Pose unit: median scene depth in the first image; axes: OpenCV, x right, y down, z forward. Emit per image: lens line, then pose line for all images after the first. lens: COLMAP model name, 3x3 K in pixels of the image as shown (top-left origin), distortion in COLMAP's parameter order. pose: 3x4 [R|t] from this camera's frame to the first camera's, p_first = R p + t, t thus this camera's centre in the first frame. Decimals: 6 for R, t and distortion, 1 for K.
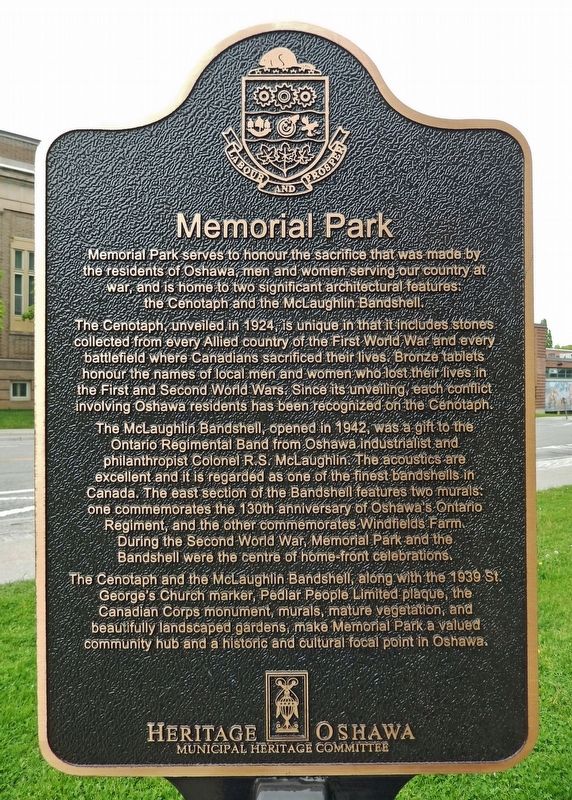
lens RADIAL K [[628.6, 0, 286.2], [0, 628.6, 396.0], [0, 0, 1]] dist [0.005464, 0.000788]
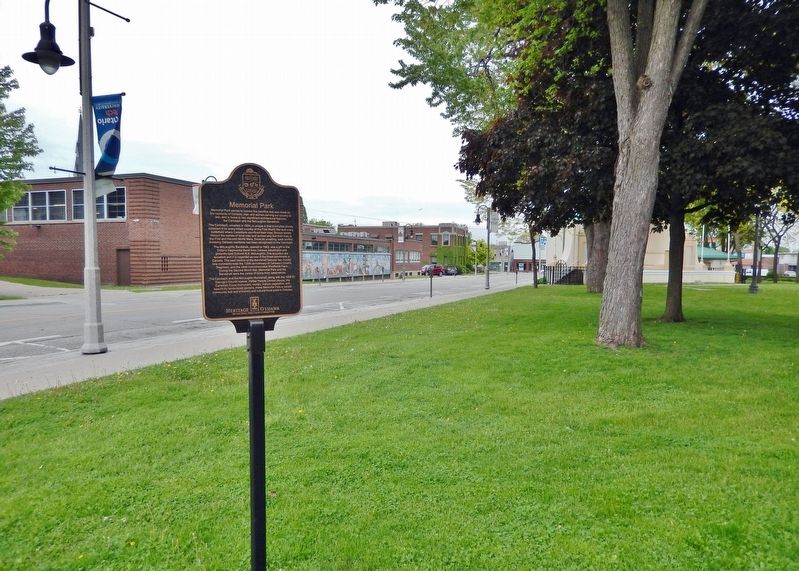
lens RADIAL K [[627.8, 0, 398.9], [0, 627.8, 285.6], [0, 0, 1]] dist [0.005464, 0.000788]
pose [[0.856080, -0.026885, 0.516144, -1.549661], [0.013074, 0.999453, 0.030376, 0.214870], [-0.516678, -0.019257, 0.855963, -3.745468]]
